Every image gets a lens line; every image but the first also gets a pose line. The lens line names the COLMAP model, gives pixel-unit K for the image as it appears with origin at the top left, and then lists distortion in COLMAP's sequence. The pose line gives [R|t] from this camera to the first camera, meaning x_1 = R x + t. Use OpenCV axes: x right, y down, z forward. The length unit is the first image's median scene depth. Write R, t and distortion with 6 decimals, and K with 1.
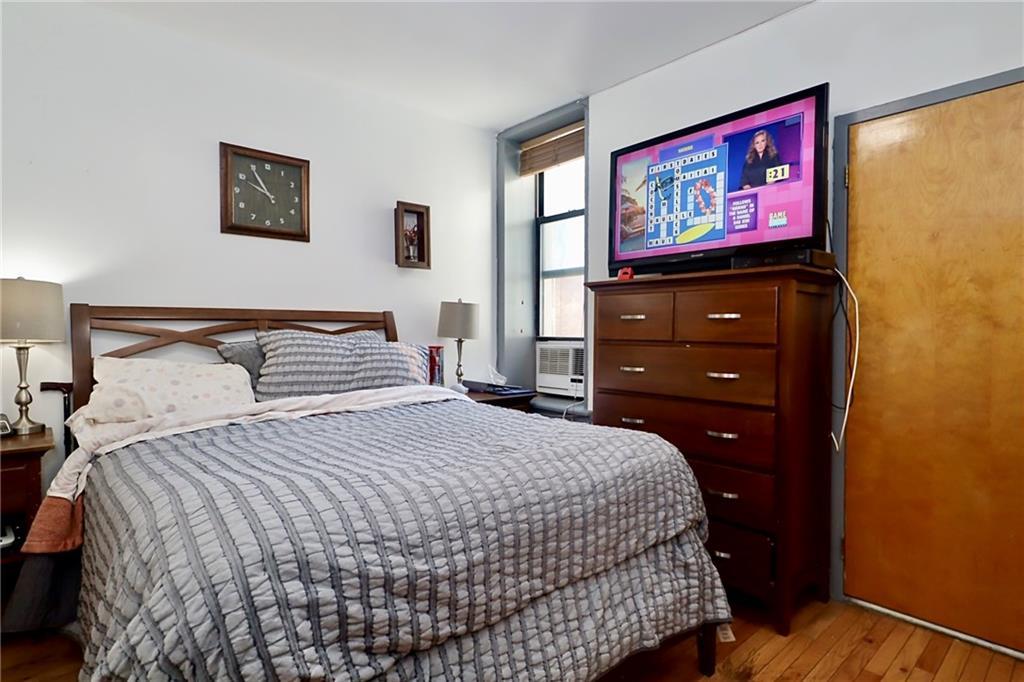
lens RADIAL K [[549.2, 0, 512.0], [0, 549.2, 341.0], [0, 0, 1]] dist [0.002445, -0.000258]
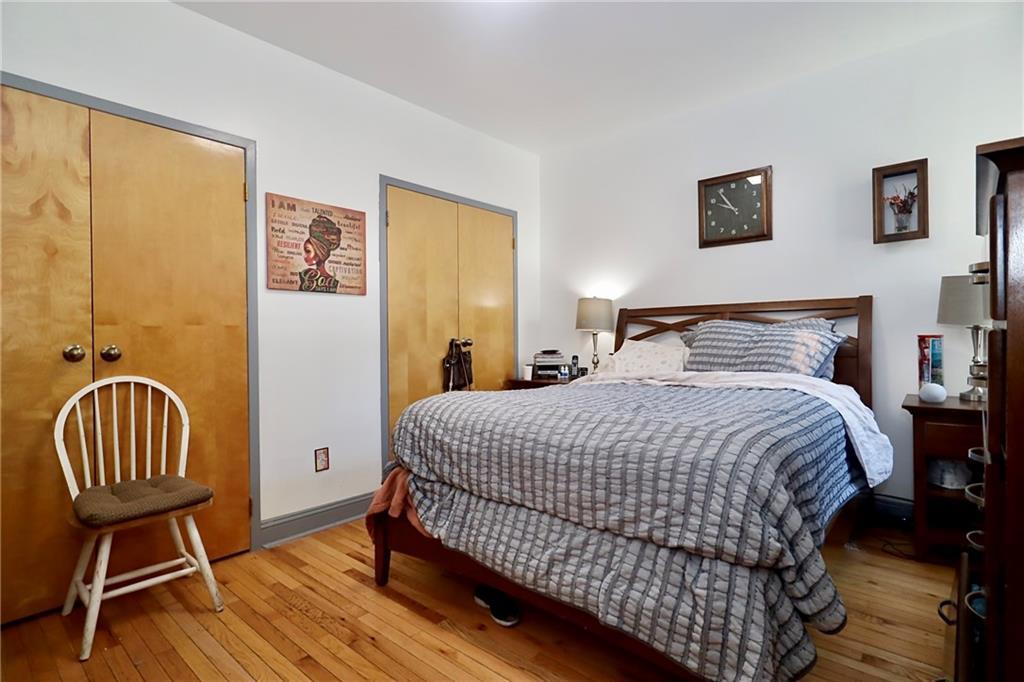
lens RADIAL K [[519.1, 0, 509.2], [0, 519.1, 338.6], [0, 0, 1]] dist [0.001509, 0.000676]
pose [[0.102811, 0.004669, -0.994690, 1.139280], [-0.003459, 0.999985, 0.004336, 0.028831], [0.994695, 0.002994, 0.102826, 0.696161]]
